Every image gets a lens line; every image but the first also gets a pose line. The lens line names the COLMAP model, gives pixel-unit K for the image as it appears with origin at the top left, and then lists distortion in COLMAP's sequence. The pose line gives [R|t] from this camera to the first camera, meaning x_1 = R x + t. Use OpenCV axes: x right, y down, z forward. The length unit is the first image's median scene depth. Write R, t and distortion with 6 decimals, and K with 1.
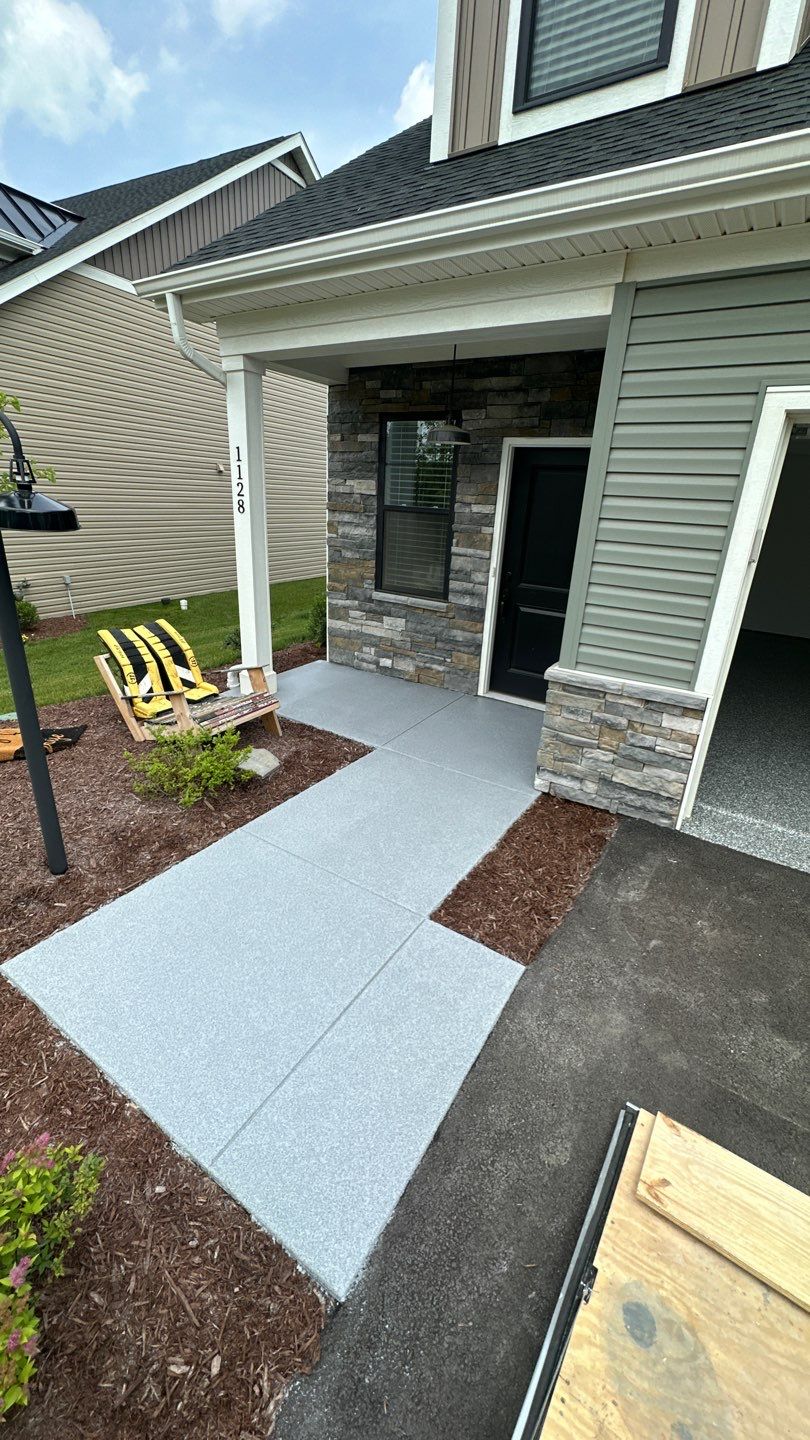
lens RADIAL K [[575.9, 0, 404.6], [0, 575.9, 716.2], [0, 0, 1]] dist [-0.001230, 0.000720]
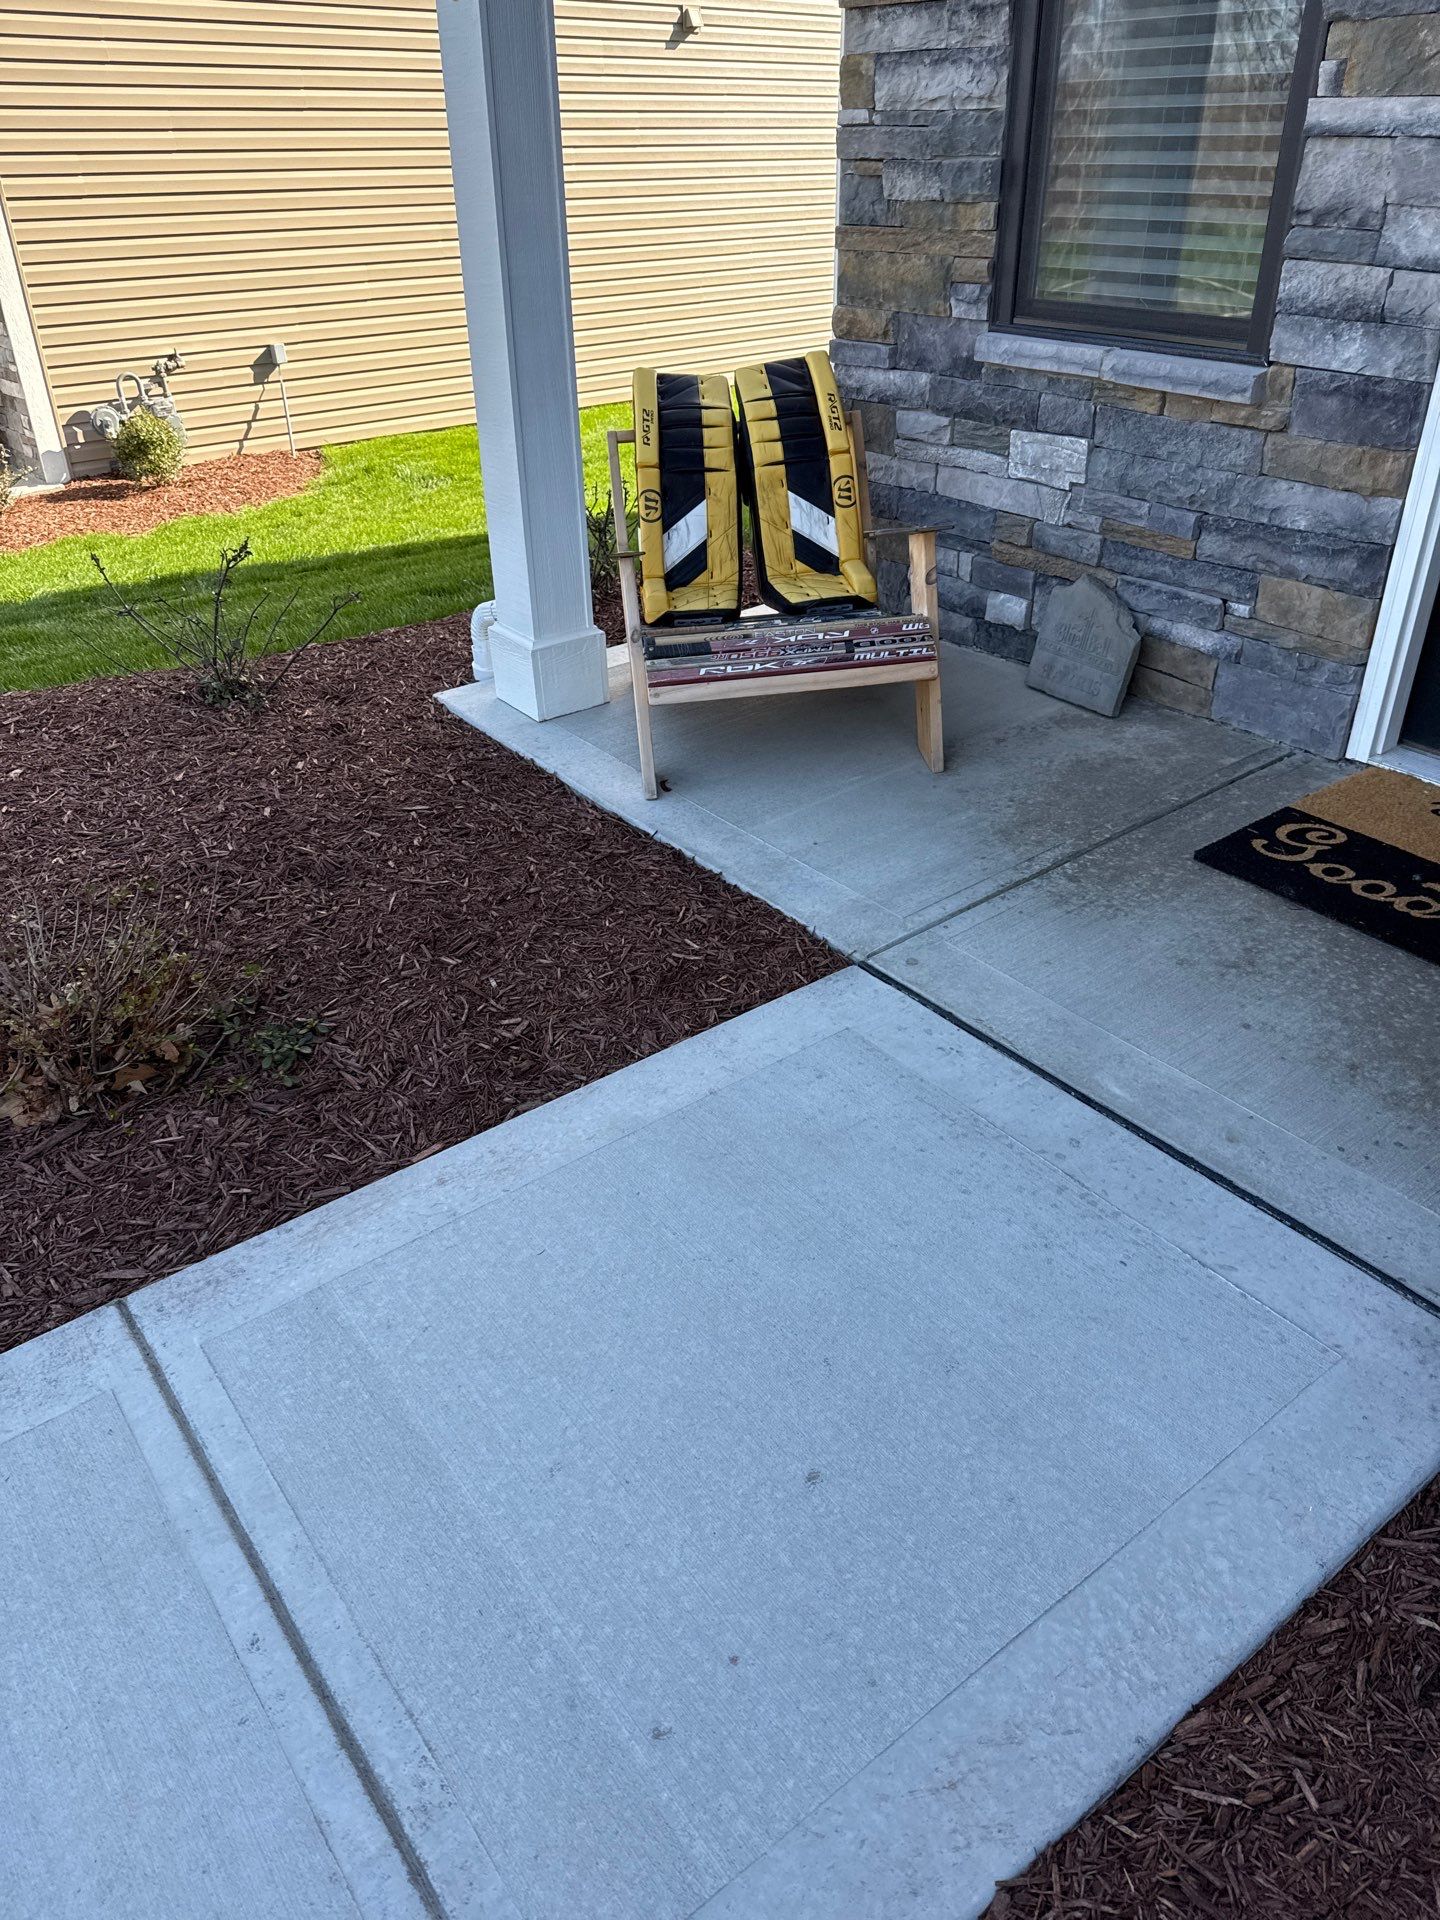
lens RADIAL K [[1358.3, 0, 735.4], [0, 1358.3, 941.1], [0, 0, 1]] dist [0.073361, -0.107543]
pose [[0.944229, 0.118768, -0.307124, 0.066014], [-0.071176, 0.984254, 0.161795, -0.034474], [0.321504, -0.130912, 0.937815, 0.333568]]
